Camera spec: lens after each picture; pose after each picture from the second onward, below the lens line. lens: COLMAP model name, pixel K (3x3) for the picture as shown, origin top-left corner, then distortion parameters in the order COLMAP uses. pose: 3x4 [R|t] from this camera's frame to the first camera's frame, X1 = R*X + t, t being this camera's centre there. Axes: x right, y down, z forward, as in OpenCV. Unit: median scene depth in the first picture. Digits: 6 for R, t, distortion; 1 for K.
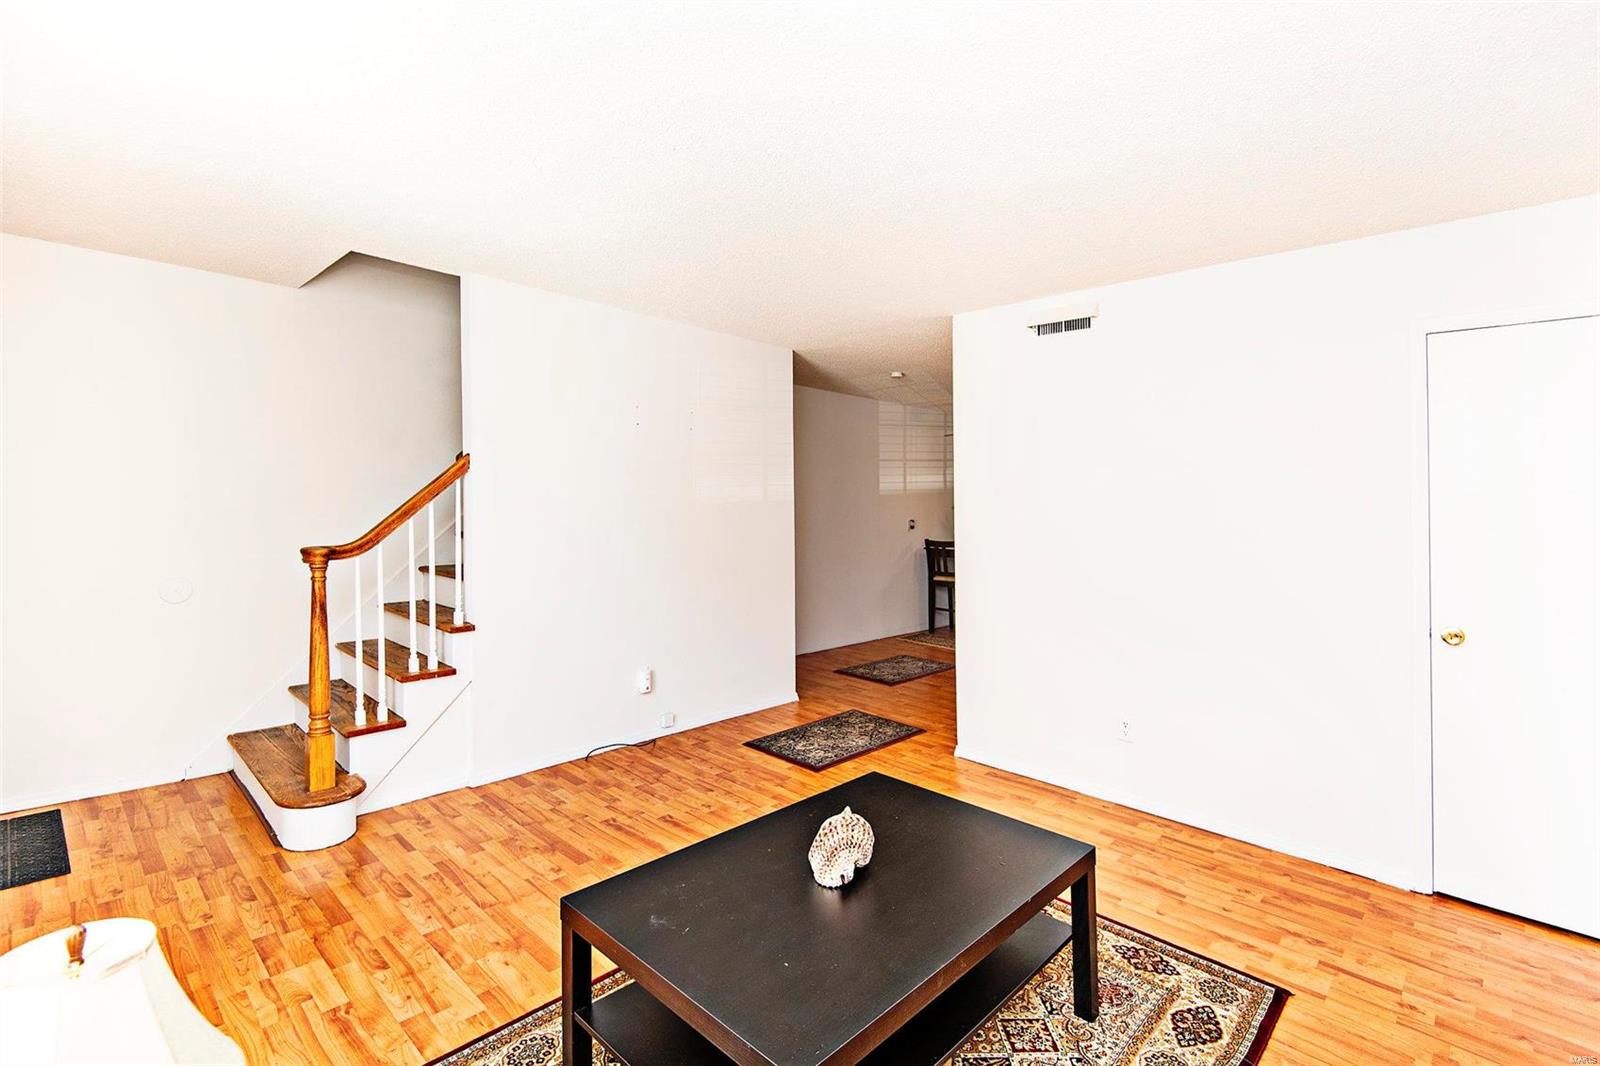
lens RADIAL K [[749.0, 0, 799.1], [0, 749.0, 523.8], [0, 0, 1]] dist [0.042406, -0.022686]
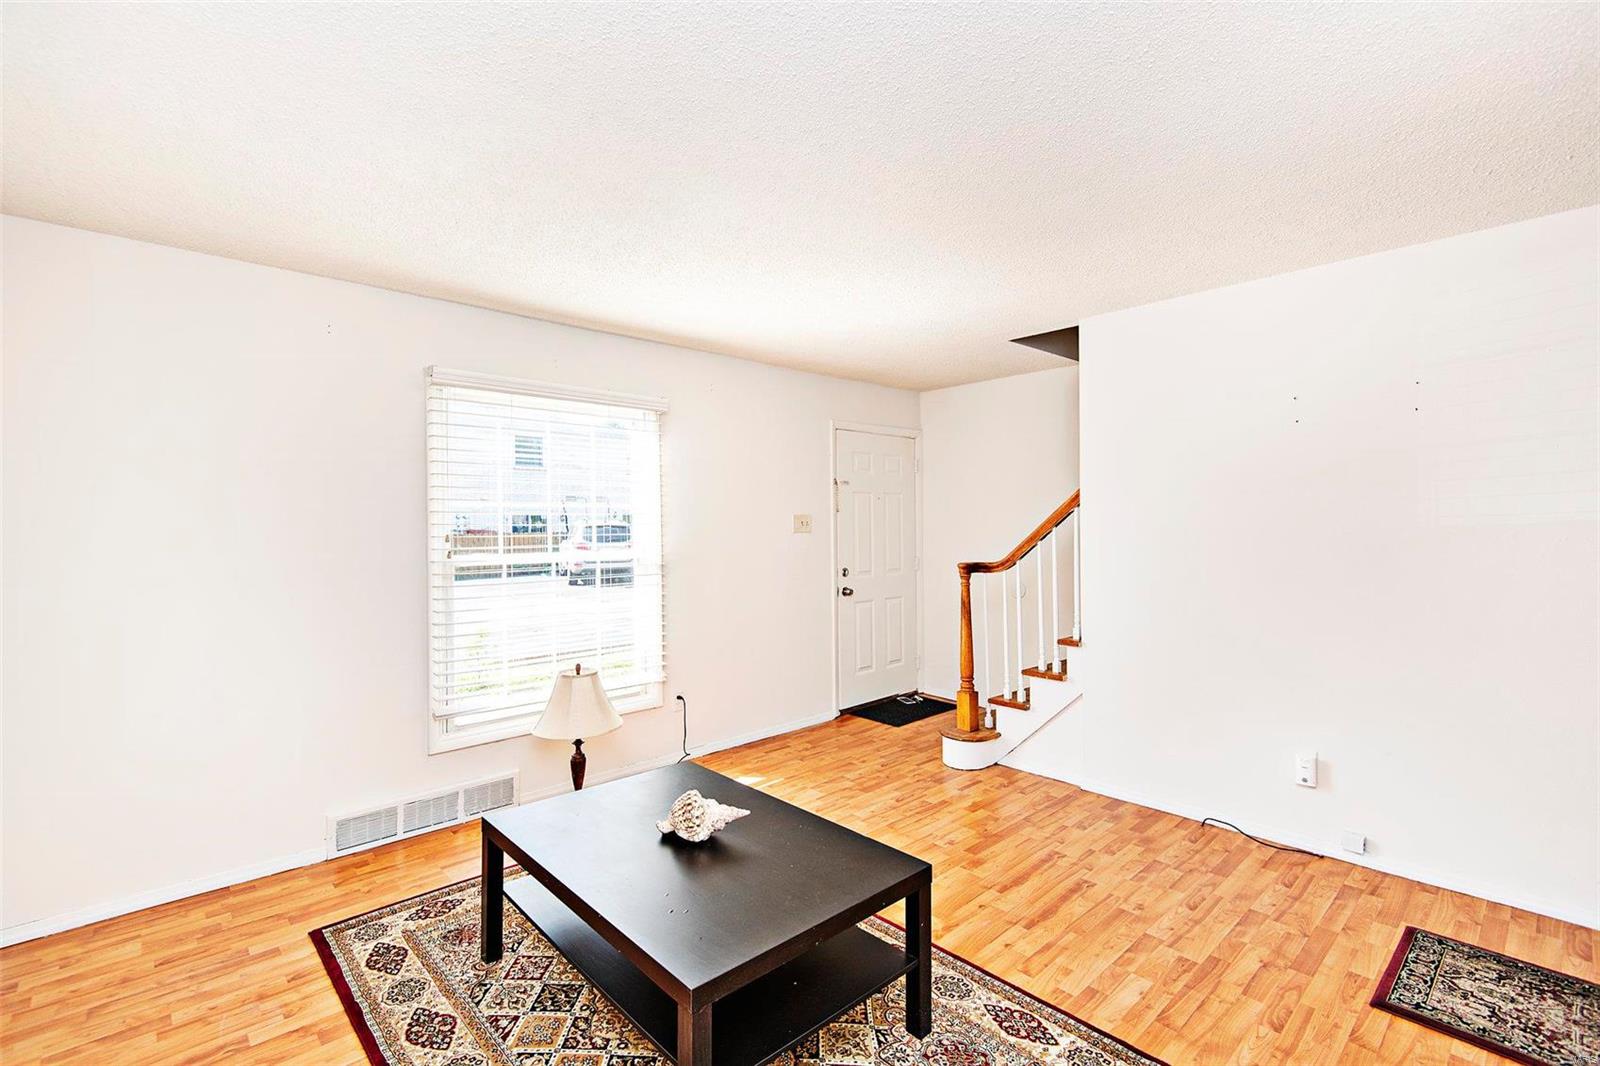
lens RADIAL K [[702.6, 0, 822.2], [0, 702.6, 528.7], [0, 0, 1]] dist [0.038608, -0.017142]
pose [[-0.034794, -0.014935, -0.999283, 0.650860], [-0.024016, 0.999612, -0.014104, -0.007817], [0.999106, 0.023508, -0.035139, 0.680458]]
